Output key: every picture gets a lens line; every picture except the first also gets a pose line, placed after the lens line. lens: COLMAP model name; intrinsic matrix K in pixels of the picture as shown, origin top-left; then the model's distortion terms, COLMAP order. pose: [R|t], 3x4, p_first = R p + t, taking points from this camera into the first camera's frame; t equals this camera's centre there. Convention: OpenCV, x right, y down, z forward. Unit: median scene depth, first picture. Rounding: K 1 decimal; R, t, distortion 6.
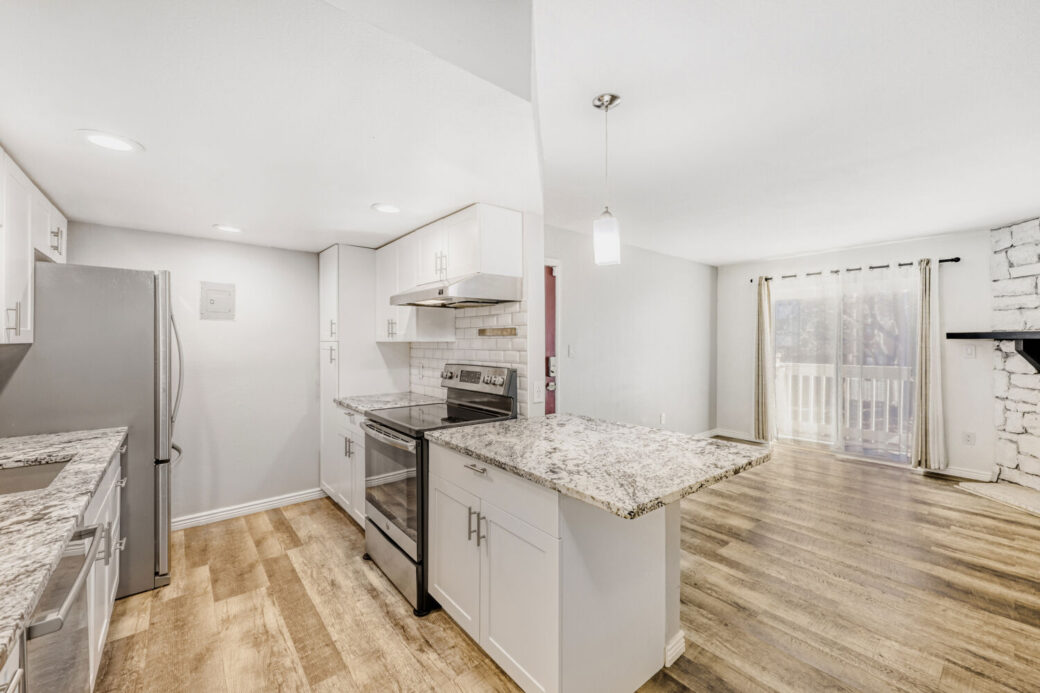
lens RADIAL K [[425.2, 0, 531.0], [0, 425.2, 343.2], [0, 0, 1]] dist [-0.004018, 0.003161]
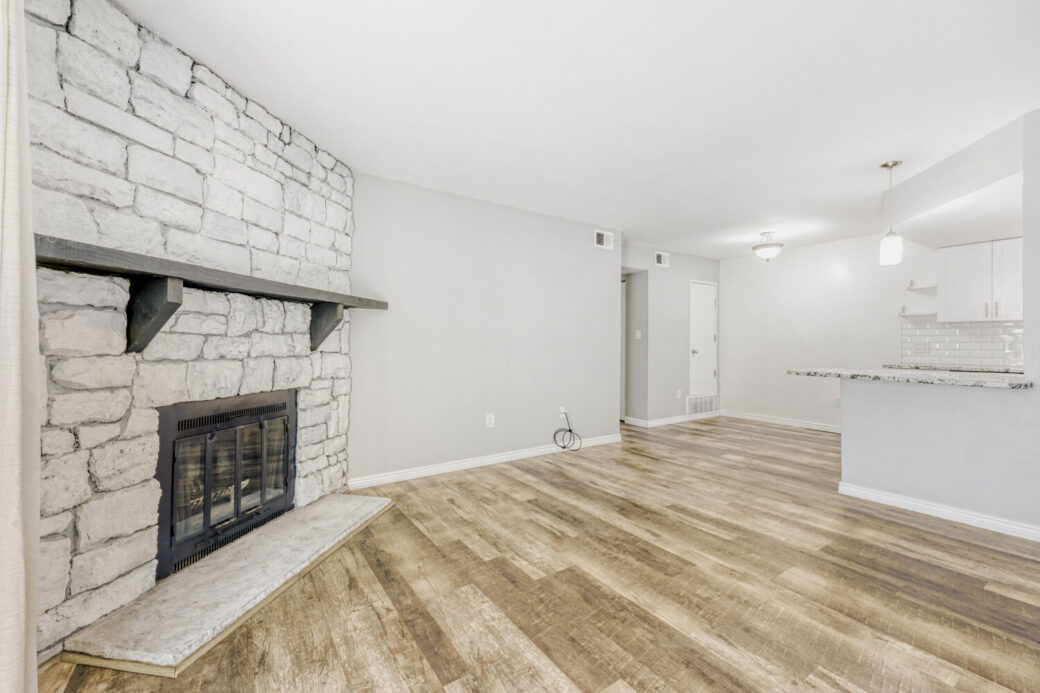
lens RADIAL K [[425.2, 0, 530.6], [0, 425.2, 341.3], [0, 0, 1]] dist [-0.004018, 0.003161]
pose [[-0.994033, -0.001692, 0.109067, 0.954252], [-0.002141, 0.999990, -0.004004, 0.081087], [-0.109059, -0.004214, -0.994026, 1.920306]]
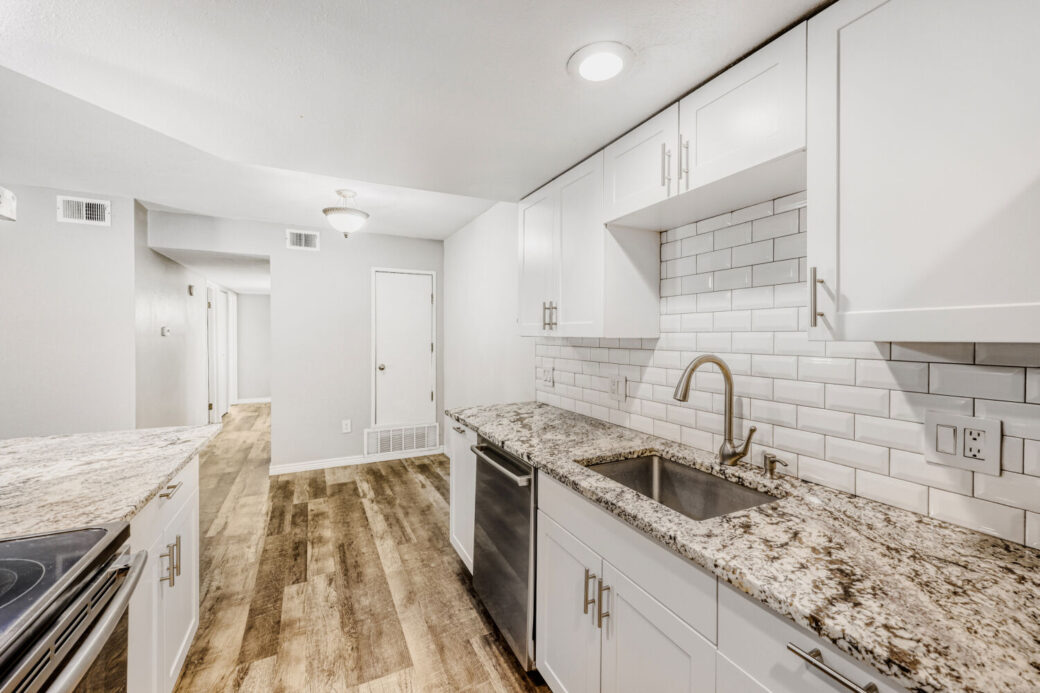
lens RADIAL K [[425.2, 0, 526.5], [0, 425.2, 338.4], [0, 0, 1]] dist [-0.004018, 0.003161]
pose [[-0.974060, -0.003075, 0.226270, -0.607711], [-0.000716, 0.999945, 0.010506, -0.002552], [-0.226290, 0.010072, -0.974008, 1.019461]]
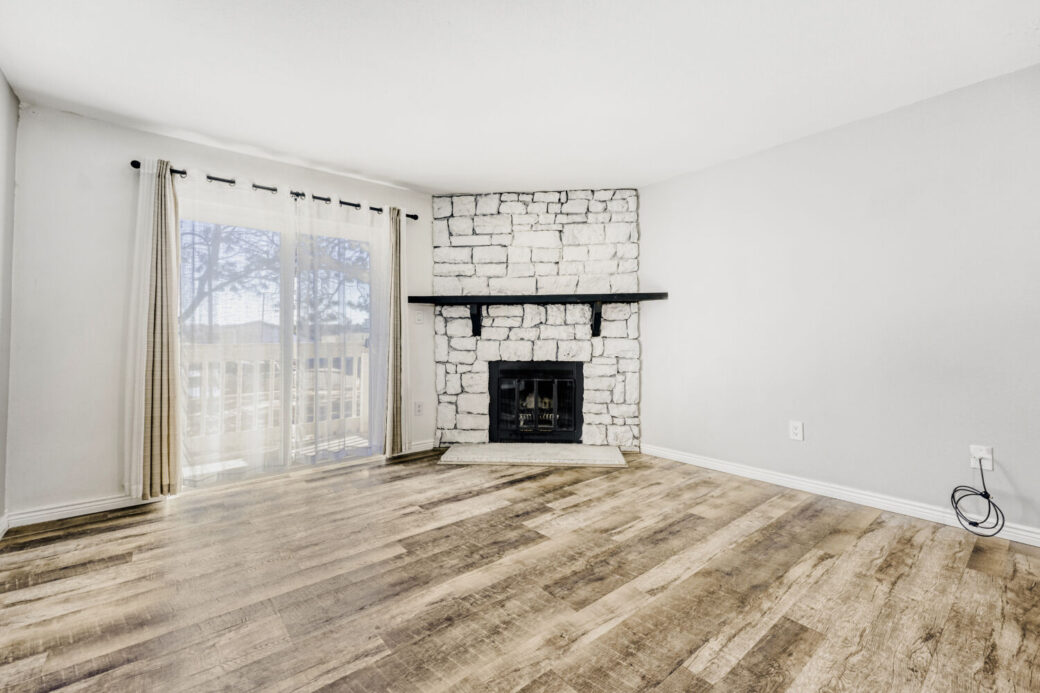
lens RADIAL K [[425.2, 0, 509.3], [0, 425.2, 325.6], [0, 0, 1]] dist [-0.004018, 0.003161]
pose [[0.029772, 0.026705, 0.999200, 0.130362], [0.008160, 0.999603, -0.026959, 0.101536], [-0.999523, 0.008956, 0.029542, 1.188085]]
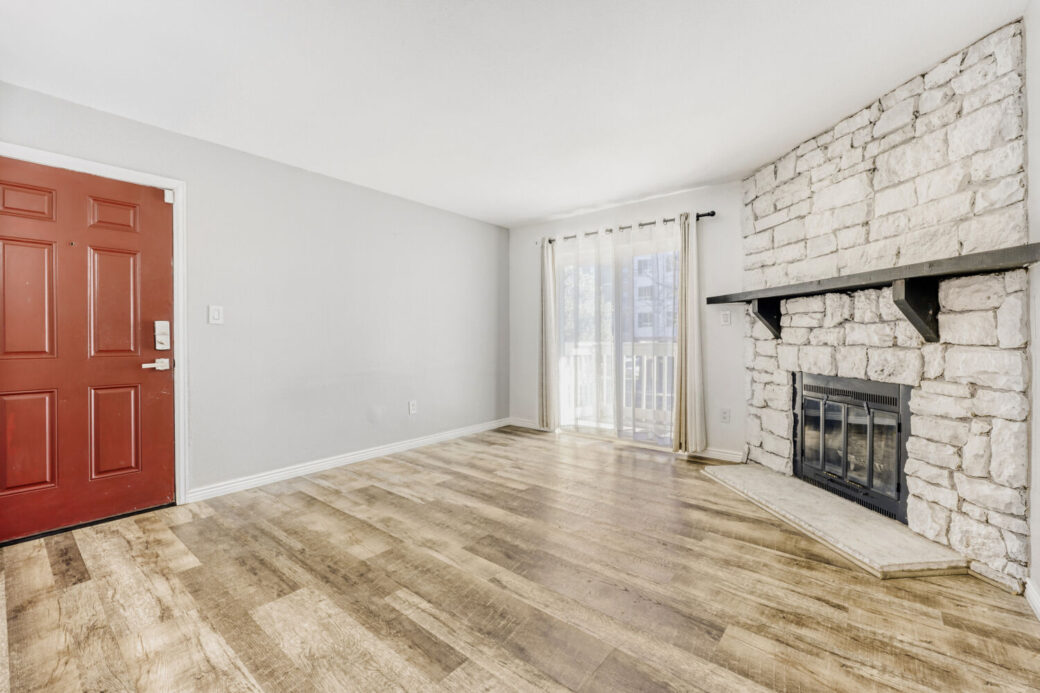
lens RADIAL K [[434.6, 0, 536.6], [0, 434.6, 337.3], [0, 0, 1]] dist [-0.004000, -0.001075]
pose [[0.980665, -0.005735, 0.195610, 0.717474], [0.005729, 0.999983, 0.000594, 0.088344], [-0.195610, 0.000538, 0.980682, 0.283994]]
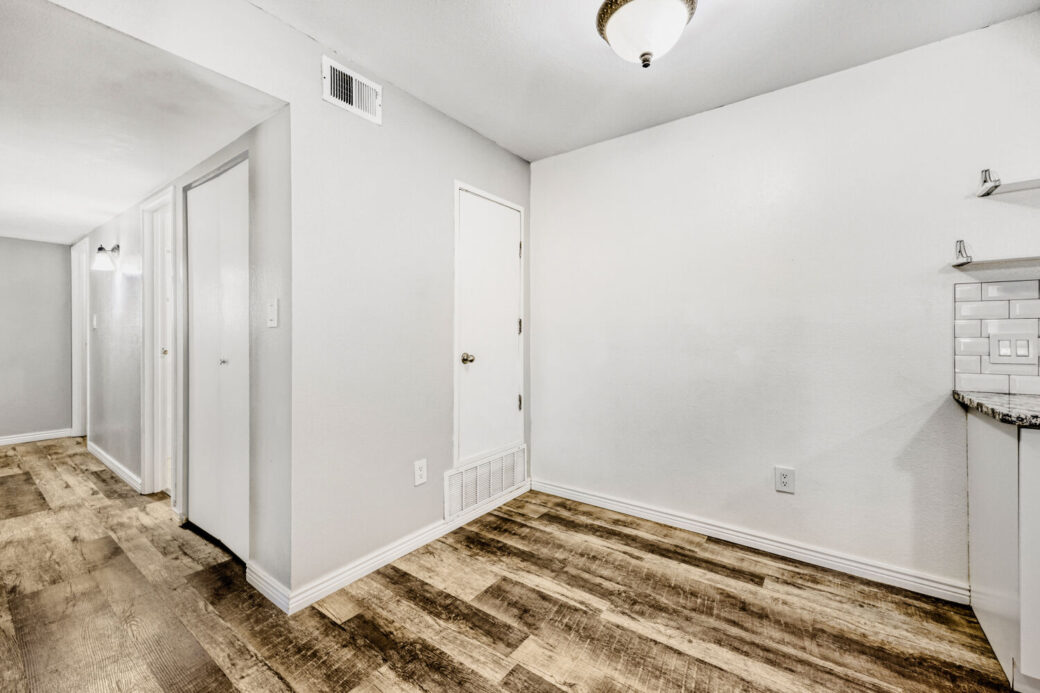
lens RADIAL K [[425.2, 0, 532.3], [0, 425.2, 331.5], [0, 0, 1]] dist [-0.004018, 0.003161]
pose [[-0.968747, 0.002544, -0.248037, 0.414715], [0.002189, 0.999996, 0.001711, 0.067638], [0.248041, 0.001114, -0.968749, 0.482382]]
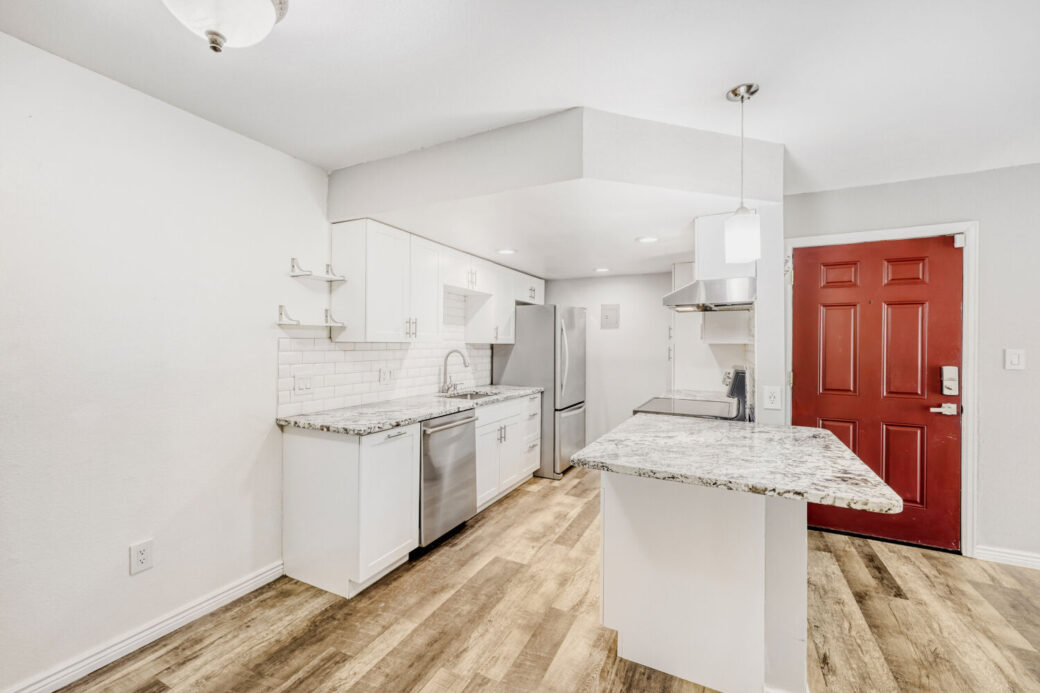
lens RADIAL K [[425.2, 0, 501.0], [0, 425.2, 344.7], [0, 0, 1]] dist [-0.004018, 0.003161]
pose [[0.367139, 0.003707, -0.930159, 0.601685], [-0.007852, 0.999969, 0.000886, 0.003605], [0.930133, 0.006978, 0.367157, 0.102178]]
